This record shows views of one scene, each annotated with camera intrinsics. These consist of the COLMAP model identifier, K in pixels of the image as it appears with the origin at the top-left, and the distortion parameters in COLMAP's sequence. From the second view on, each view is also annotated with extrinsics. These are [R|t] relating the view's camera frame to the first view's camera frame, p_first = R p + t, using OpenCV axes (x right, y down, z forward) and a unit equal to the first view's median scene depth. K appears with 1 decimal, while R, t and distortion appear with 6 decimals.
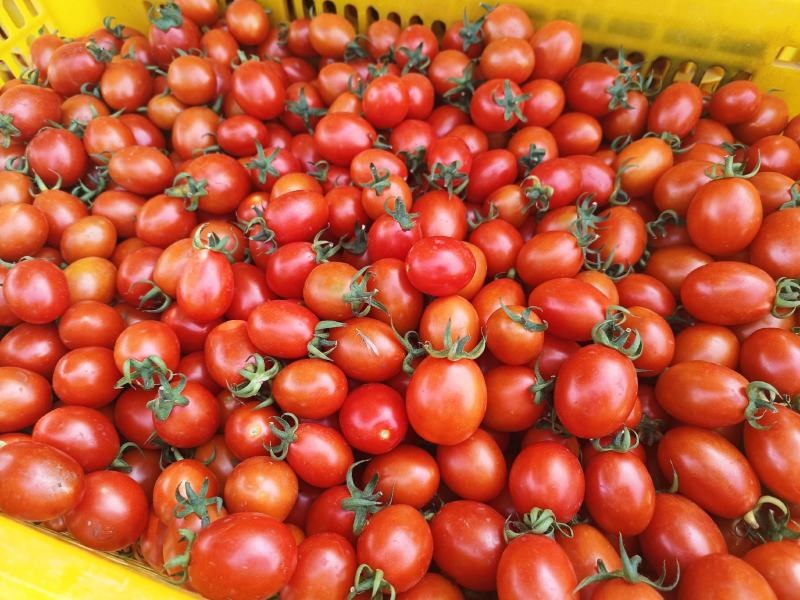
lens RADIAL K [[505.2, 0, 400.8], [0, 505.2, 300.2], [0, 0, 1]] dist [0.022414, -0.004486]
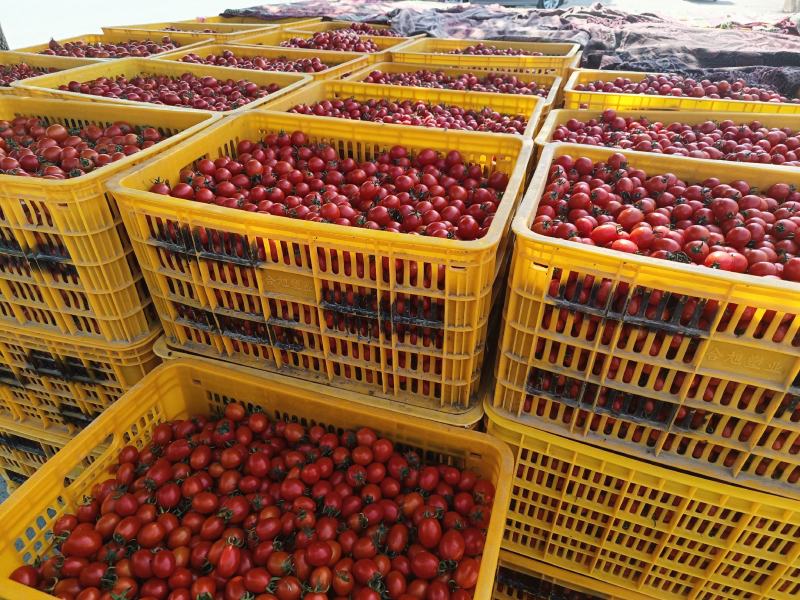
lens RADIAL K [[505.2, 0, 400.2], [0, 505.2, 301.7], [0, 0, 1]] dist [0.022414, -0.004486]
pose [[0.999320, 0.019897, 0.031047, 0.323100], [-0.004991, 0.907164, -0.420747, -0.120982], [-0.036536, 0.420306, 0.906646, -1.662043]]
